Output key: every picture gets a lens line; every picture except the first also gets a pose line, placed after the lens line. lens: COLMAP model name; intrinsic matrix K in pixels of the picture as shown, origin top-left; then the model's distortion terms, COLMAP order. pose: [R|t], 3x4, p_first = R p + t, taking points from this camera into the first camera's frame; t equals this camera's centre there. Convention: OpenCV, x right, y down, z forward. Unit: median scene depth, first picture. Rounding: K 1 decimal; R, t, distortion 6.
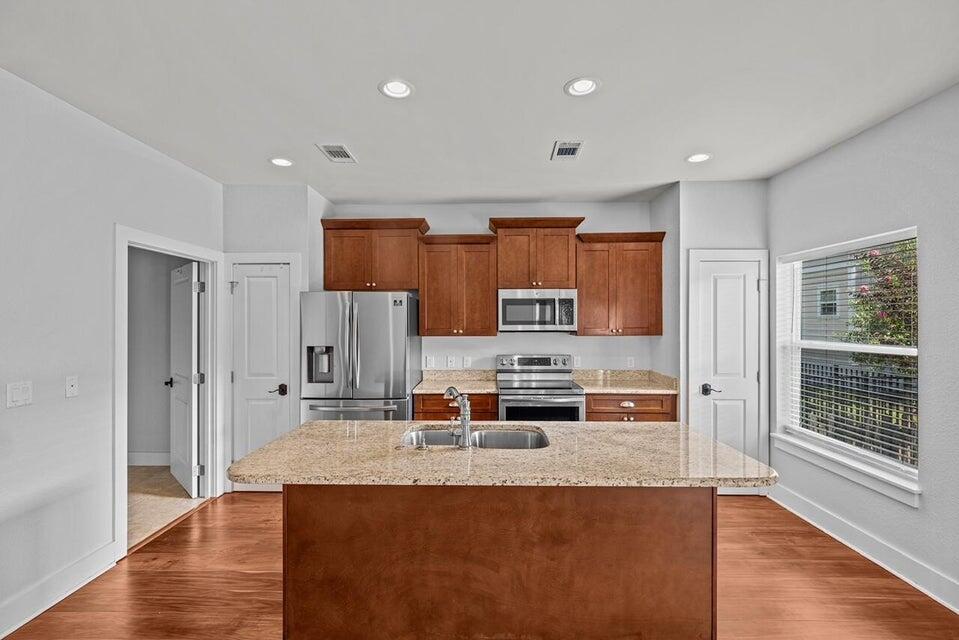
lens RADIAL K [[428.1, 0, 474.5], [0, 428.1, 321.9], [0, 0, 1]] dist [0.005105, -0.000678]
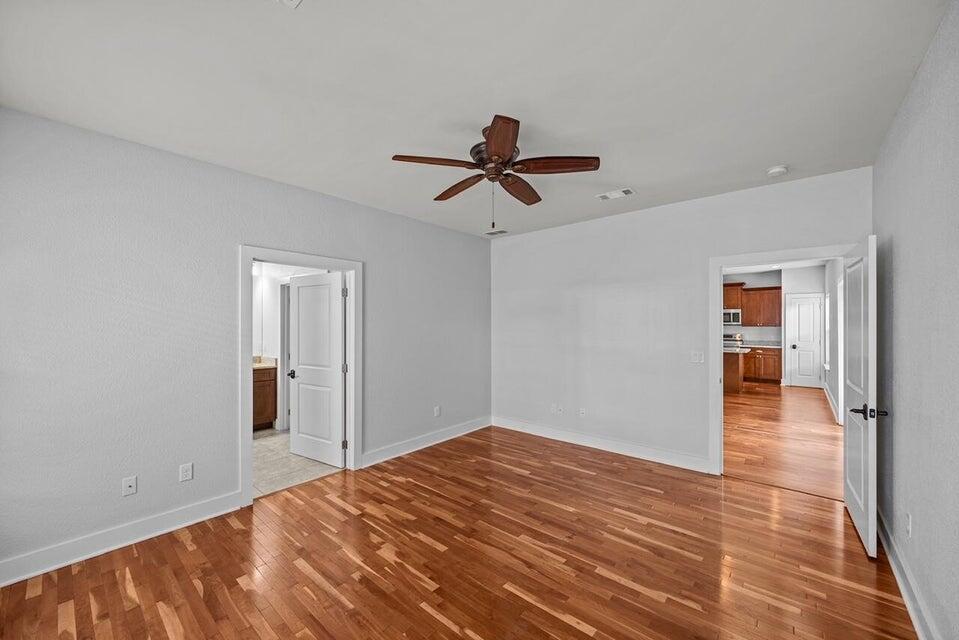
lens RADIAL K [[376.7, 0, 479.7], [0, 376.7, 321.0], [0, 0, 1]] dist [0.003717, -0.001216]
pose [[0.774931, -0.001450, -0.632044, 0.496526], [0.002763, 0.999996, 0.001093, -0.009743], [0.632039, -0.002594, 0.774932, -2.005563]]
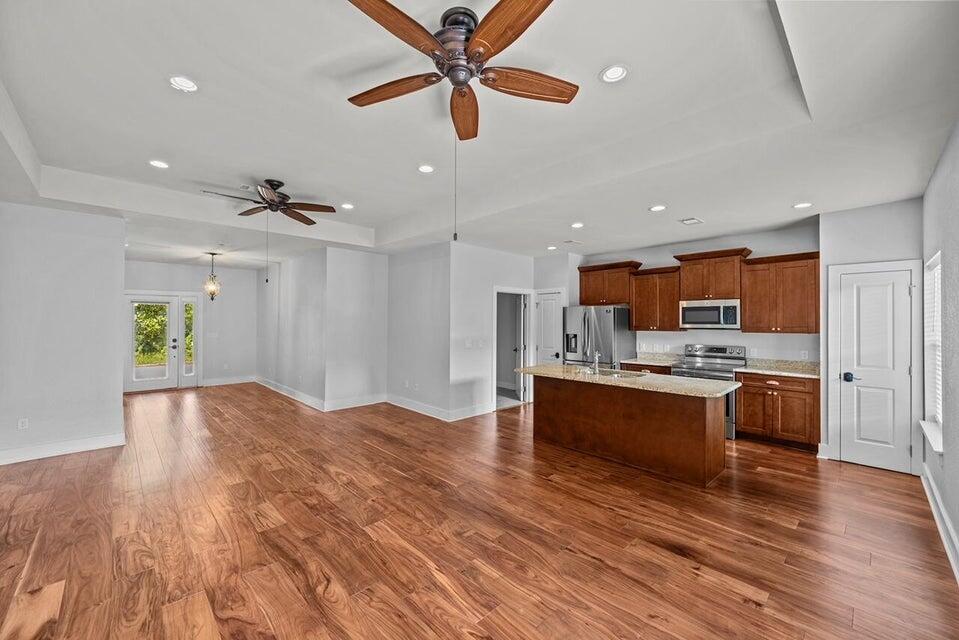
lens RADIAL K [[376.7, 0, 481.9], [0, 376.7, 319.9], [0, 0, 1]] dist [0.003717, -0.001216]
pose [[0.716020, -0.001138, -0.698079, 0.532193], [-0.003588, 0.999979, -0.005311, 0.001290], [0.698071, 0.006307, 0.716001, -0.514237]]
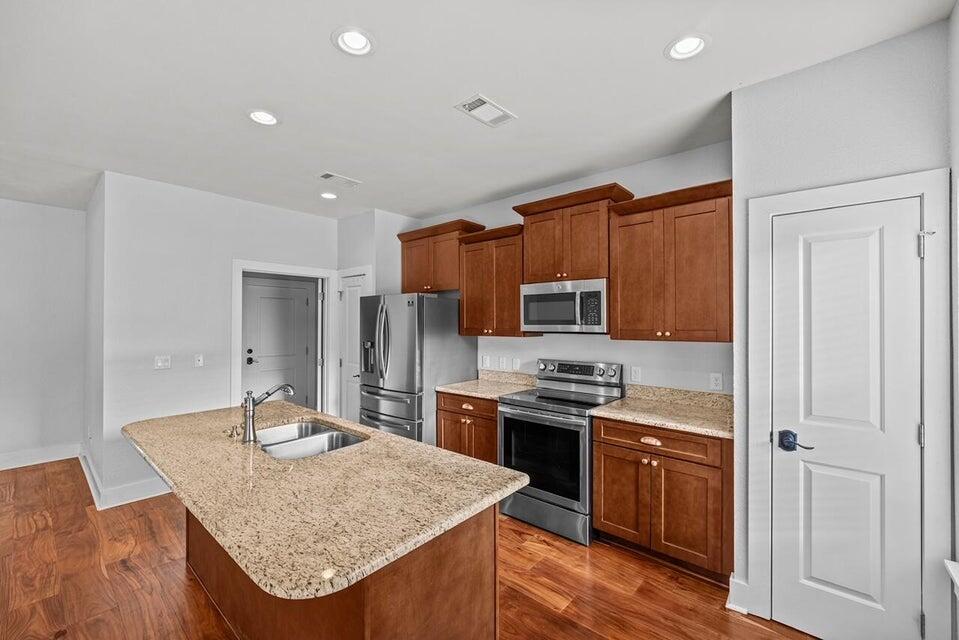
lens RADIAL K [[390.4, 0, 479.6], [0, 390.4, 320.1], [0, 0, 1]] dist [-0.001139, -0.000982]
pose [[0.774509, -0.002480, -0.632558, 0.539424], [-0.001750, 0.999980, -0.006064, 0.002672], [0.632560, 0.005804, 0.774490, 0.336362]]
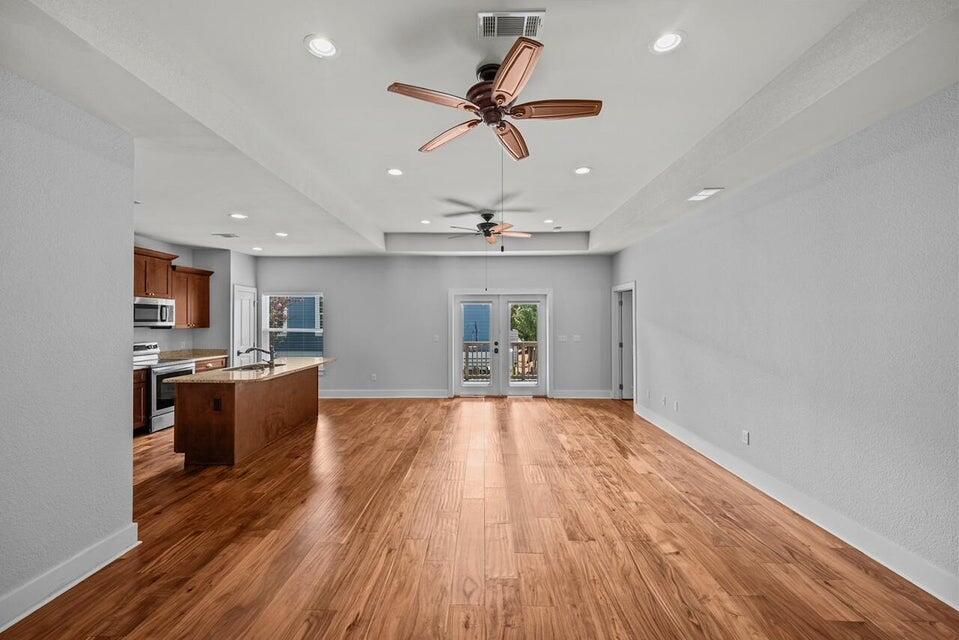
lens RADIAL K [[376.7, 0, 470.3], [0, 376.7, 319.8], [0, 0, 1]] dist [0.003717, -0.001216]
pose [[0.007573, 0.004143, 0.999963, -1.247317], [0.002421, 0.999988, -0.004161, 0.007976], [-0.999968, 0.002453, 0.007562, -0.130251]]
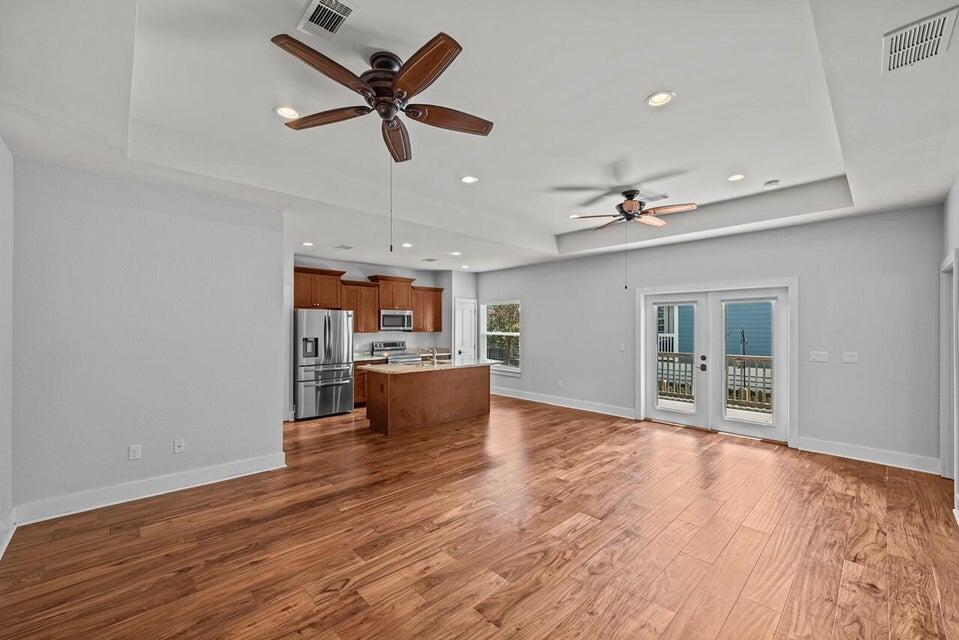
lens RADIAL K [[376.7, 0, 474.3], [0, 376.7, 329.1], [0, 0, 1]] dist [0.003717, -0.001216]
pose [[0.716589, -0.001904, 0.697494, -0.947837], [-0.001990, 0.999987, 0.004774, 0.007381], [-0.697493, -0.004809, 0.716575, -0.658219]]
